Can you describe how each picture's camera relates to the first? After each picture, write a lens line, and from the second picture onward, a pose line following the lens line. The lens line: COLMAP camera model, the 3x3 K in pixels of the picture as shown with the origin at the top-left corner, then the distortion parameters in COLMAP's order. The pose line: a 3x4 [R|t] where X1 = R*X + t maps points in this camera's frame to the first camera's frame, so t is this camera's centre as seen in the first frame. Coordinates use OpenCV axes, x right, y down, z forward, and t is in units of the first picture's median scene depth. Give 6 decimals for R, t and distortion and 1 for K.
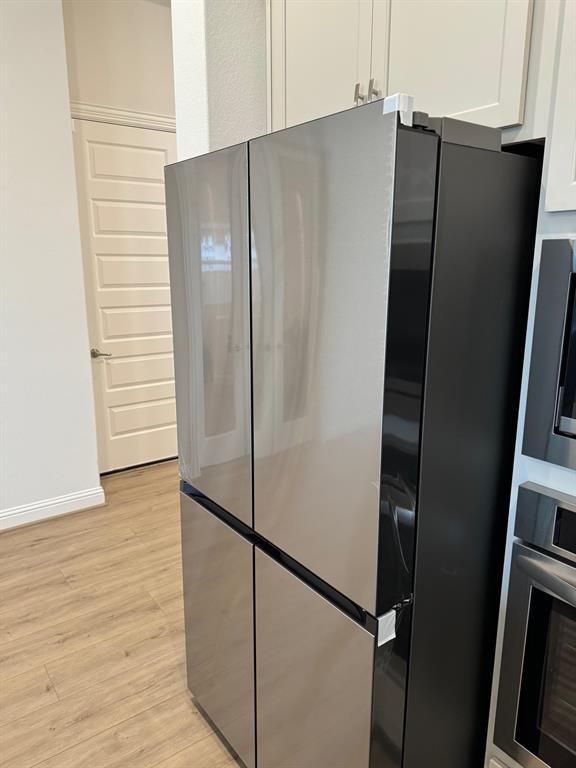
lens RADIAL K [[553.0, 0, 288.0], [0, 553.0, 384.0], [0, 0, 1]] dist [0.001251, 0.002683]
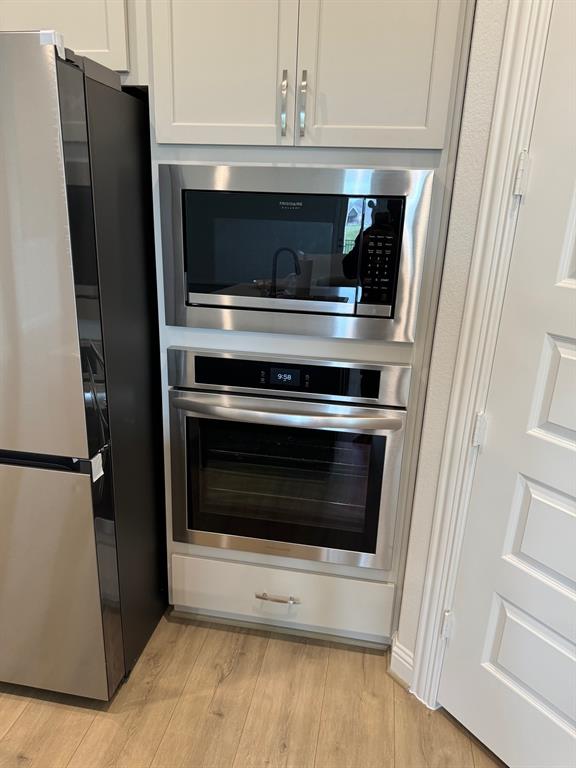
lens RADIAL K [[531.9, 0, 288.0], [0, 531.9, 384.0], [0, 0, 1]] dist [0.060899, -0.073369]
pose [[0.730766, -0.189744, 0.655727, -0.284602], [0.119528, 0.981319, 0.150752, 0.113423], [-0.672082, -0.031787, 0.739794, -0.227924]]
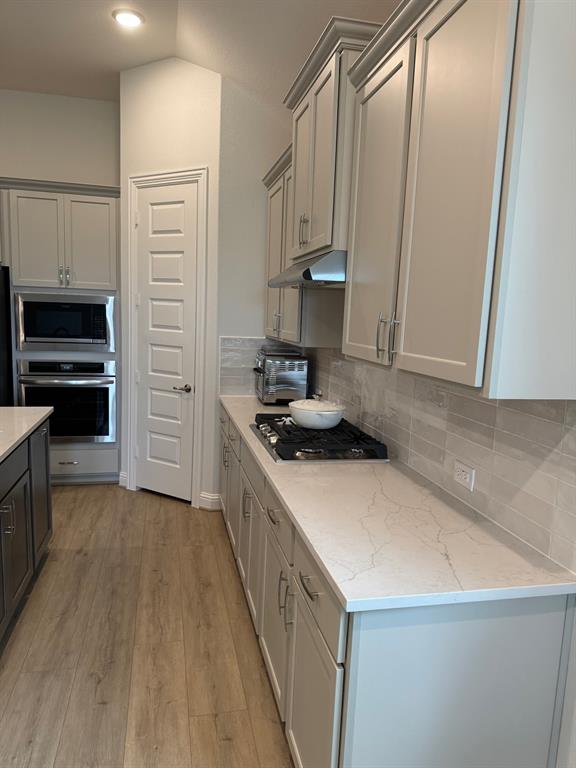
lens RADIAL K [[531.9, 0, 288.0], [0, 531.9, 384.0], [0, 0, 1]] dist [0.060899, -0.073369]
pose [[0.406628, -0.113849, 0.906473, -2.251002], [0.166586, 0.984811, 0.048960, 0.509925], [-0.898278, 0.131097, 0.419417, -2.232979]]
